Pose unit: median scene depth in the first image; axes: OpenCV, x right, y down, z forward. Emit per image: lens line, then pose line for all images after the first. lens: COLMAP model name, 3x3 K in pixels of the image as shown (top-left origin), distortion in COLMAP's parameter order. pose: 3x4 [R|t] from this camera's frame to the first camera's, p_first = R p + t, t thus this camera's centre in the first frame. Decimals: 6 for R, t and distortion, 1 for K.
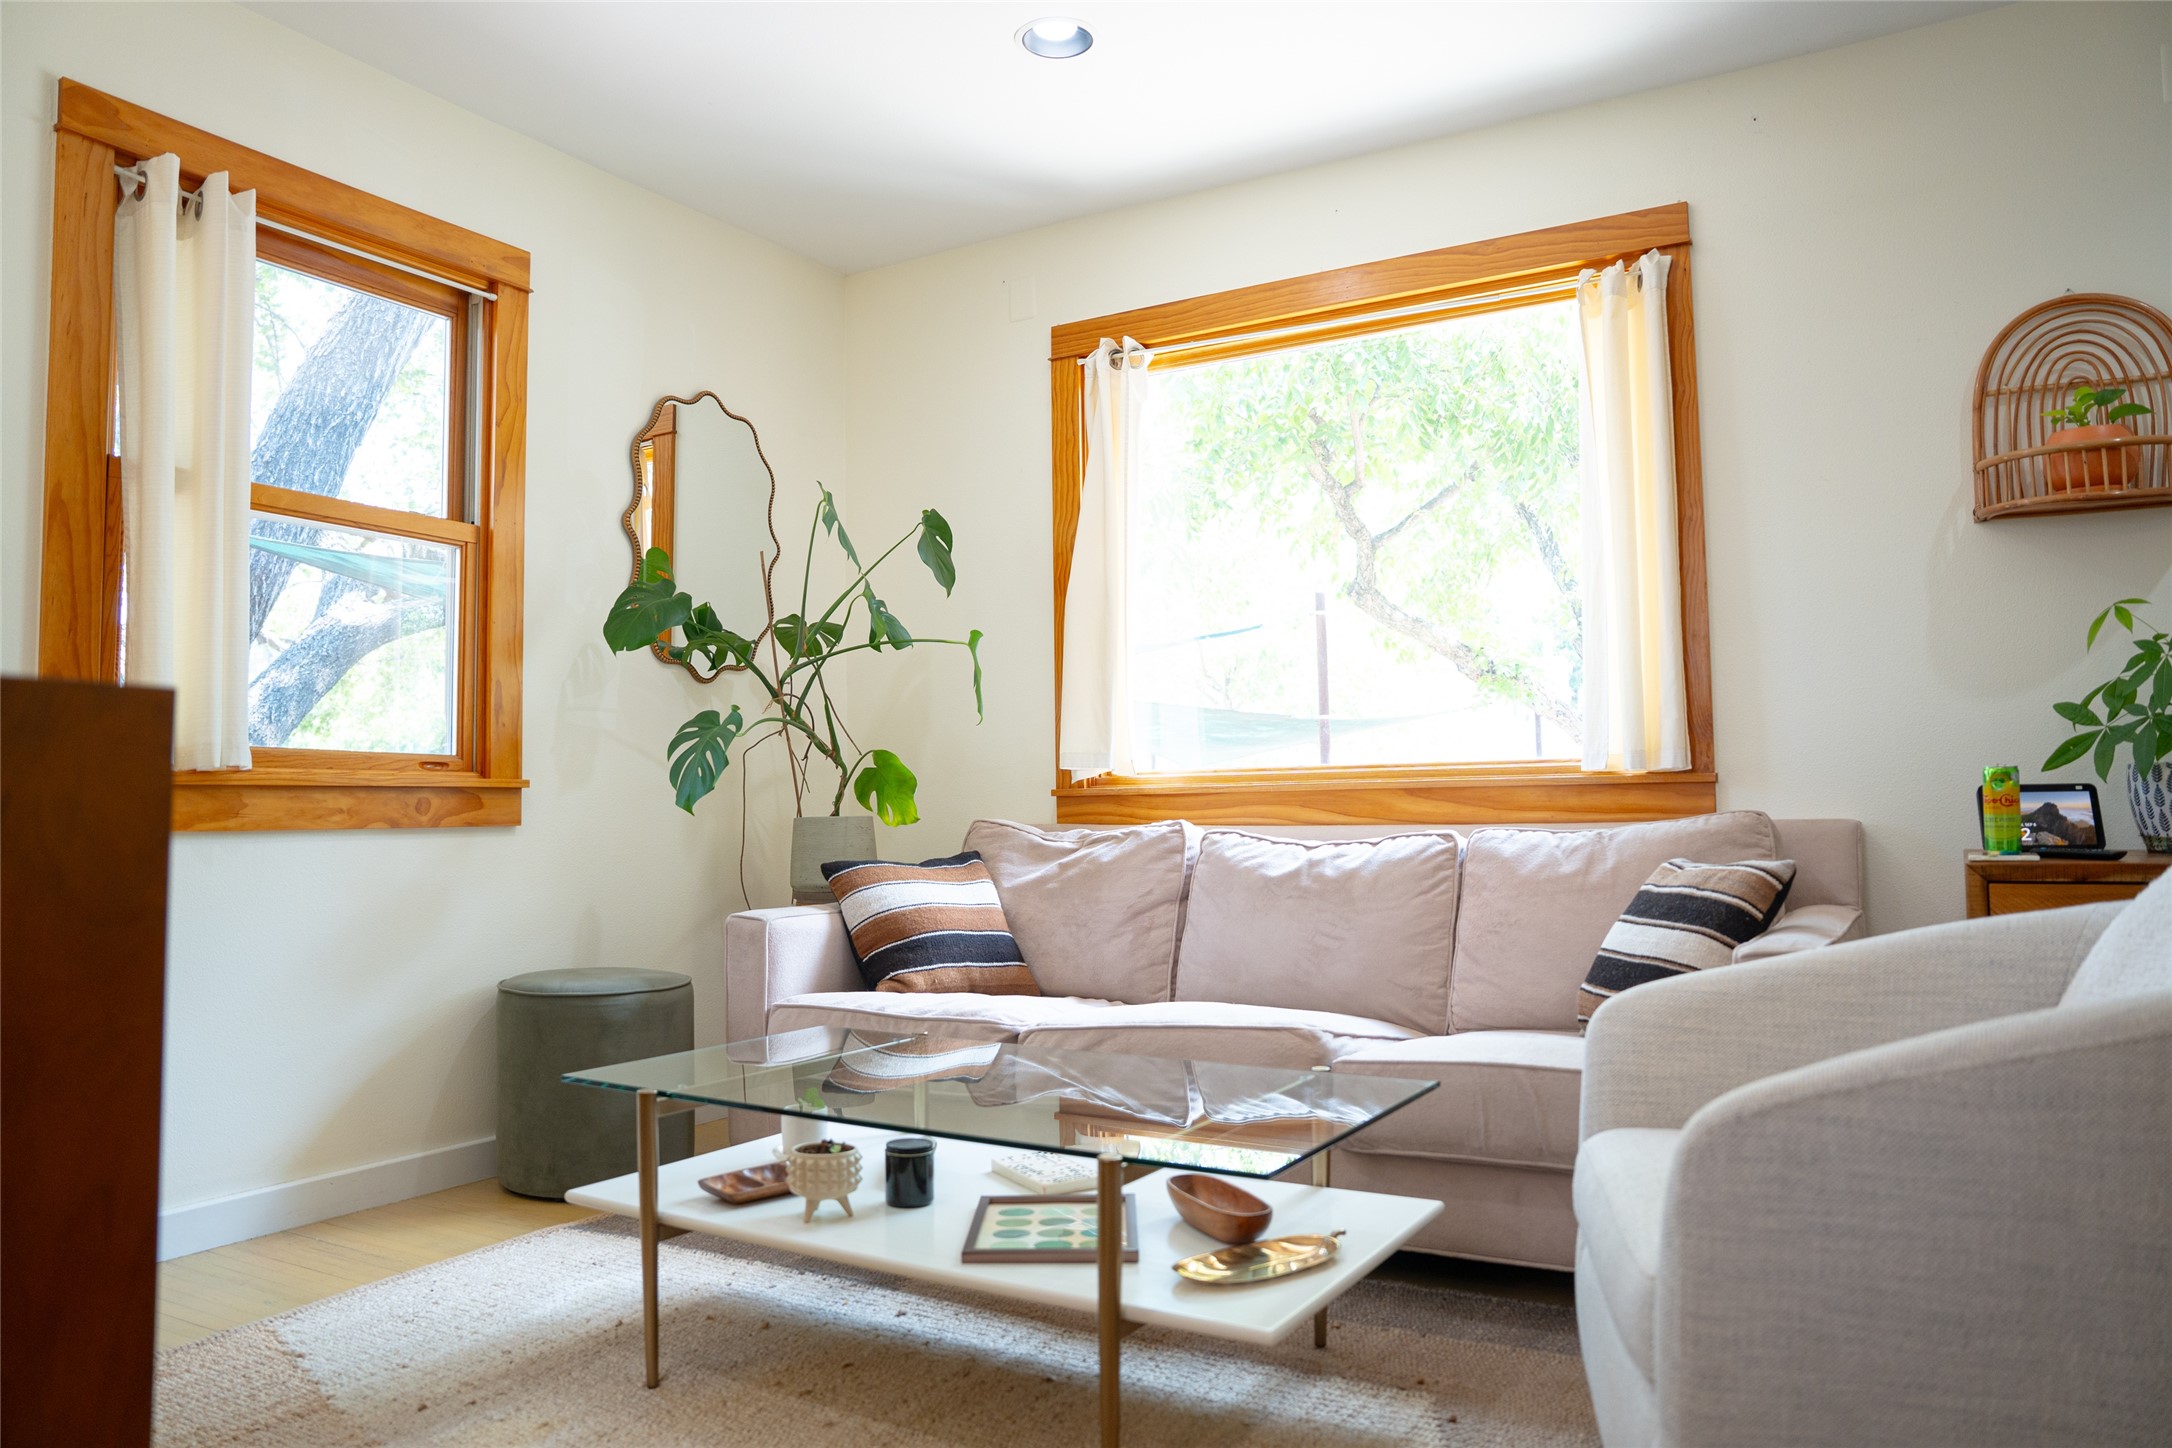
lens RADIAL K [[1481.6, 0, 1086.0], [0, 1481.6, 724.0], [0, 0, 1]] dist [-0.115351, 0.091280]
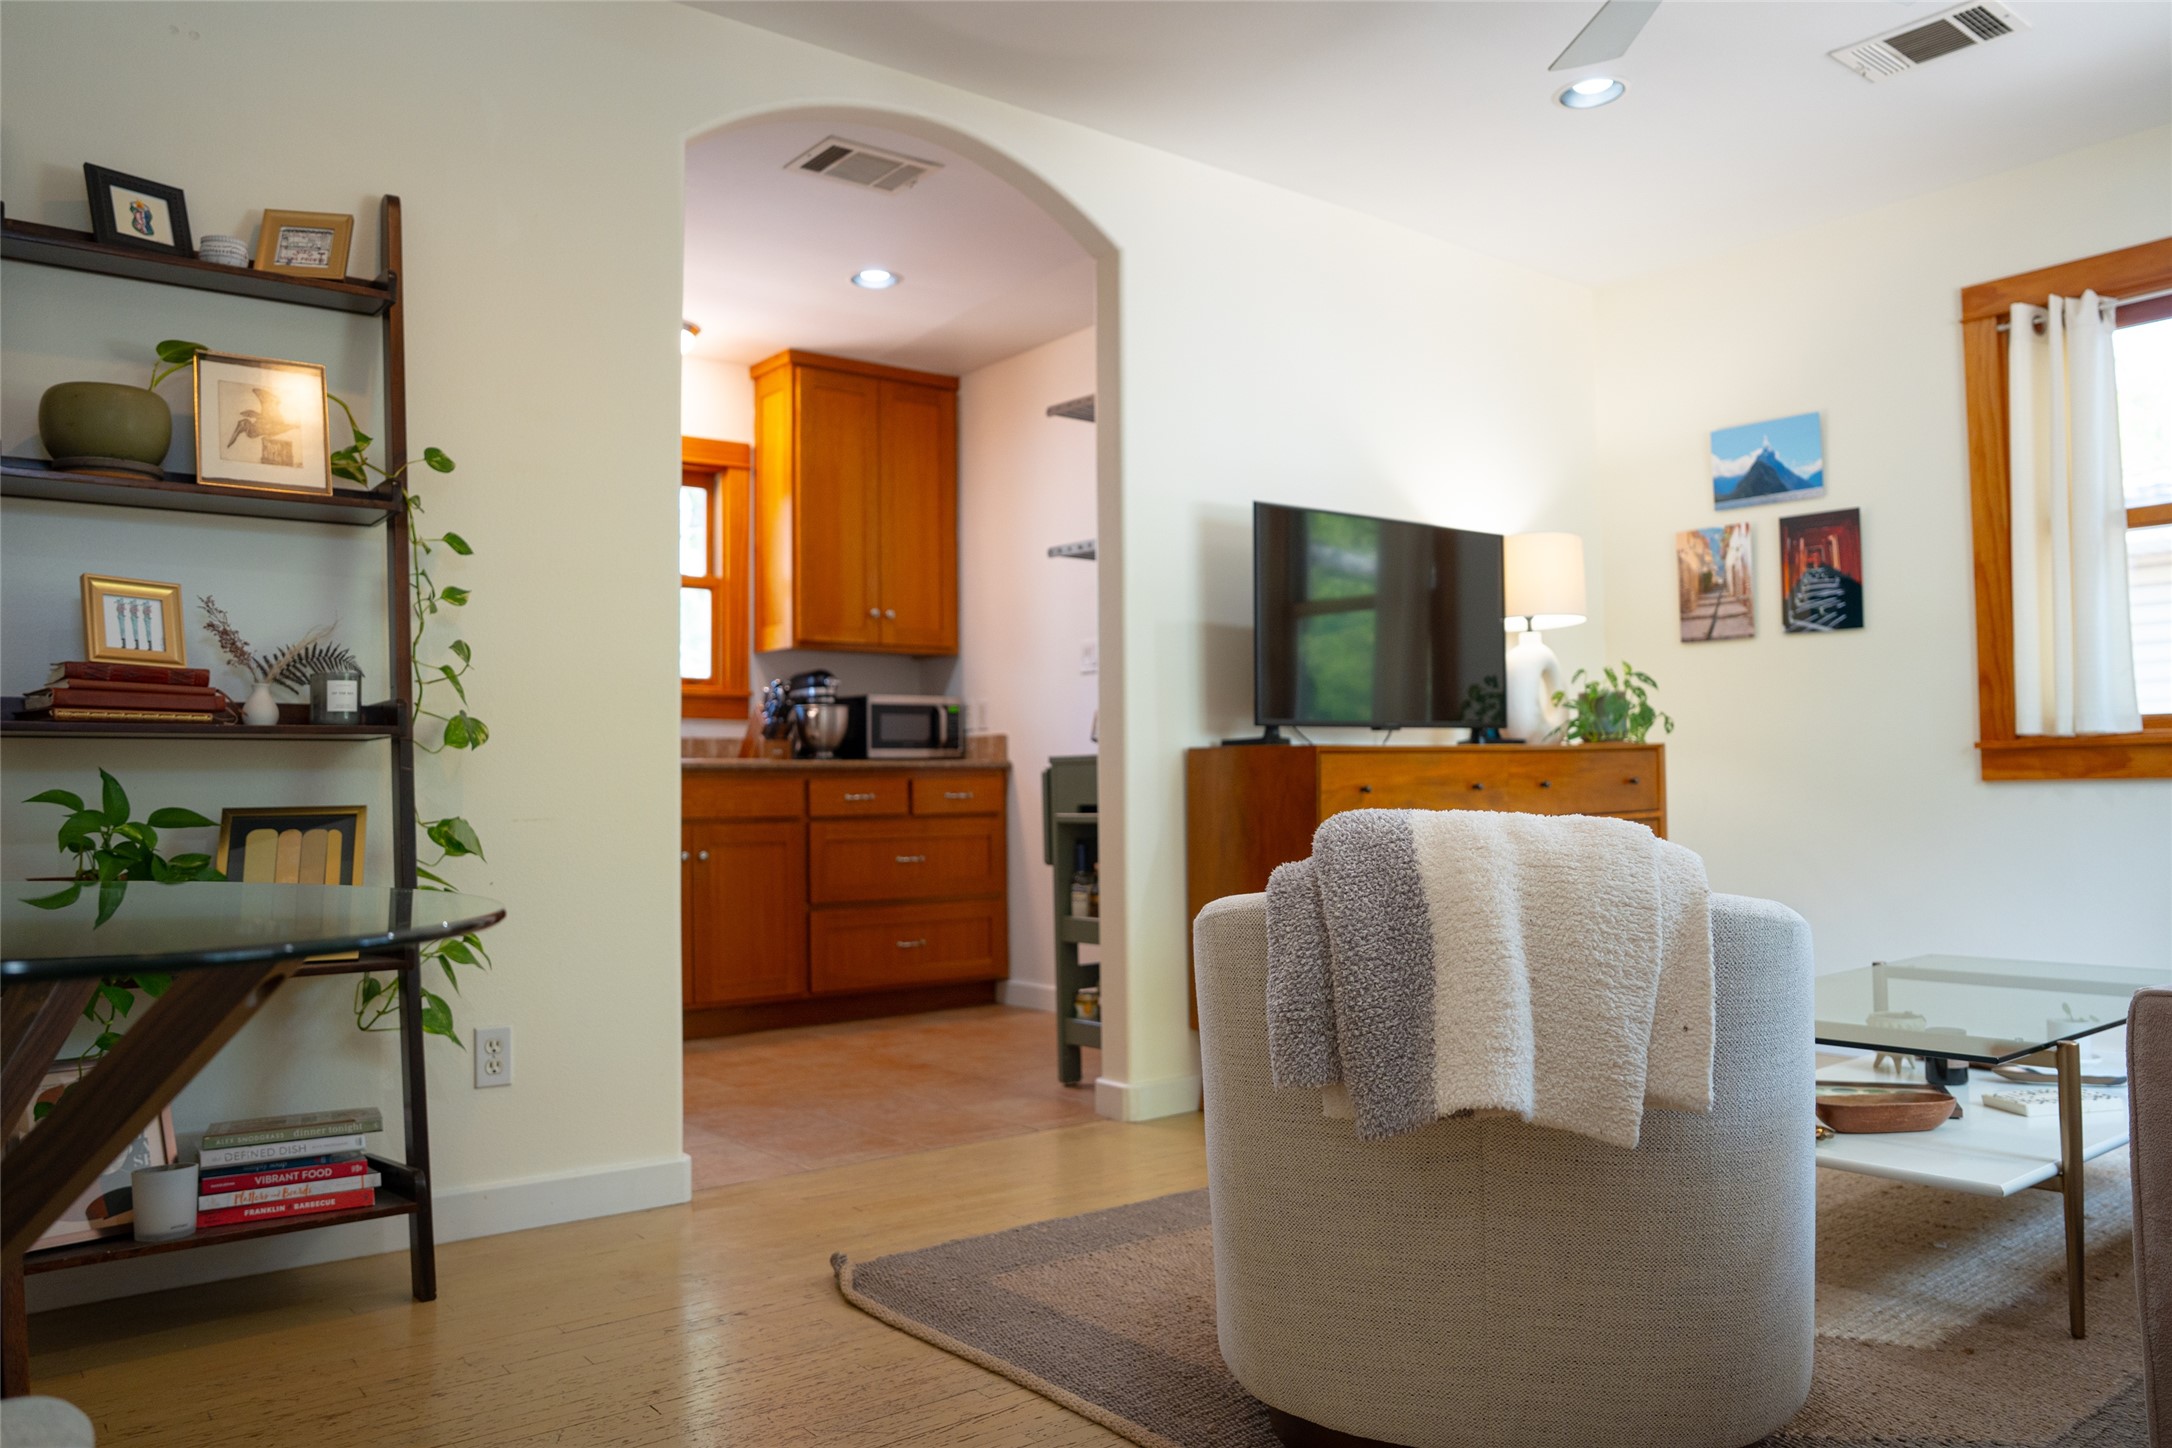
lens RADIAL K [[1566.6, 0, 1092.7], [0, 1566.6, 723.3], [0, 0, 1]] dist [-0.116189, 0.090702]
pose [[-0.356418, -0.023400, -0.934033, 0.891566], [0.074155, 0.995824, -0.053244, 0.023432], [0.931379, -0.088240, -0.353195, 0.527515]]
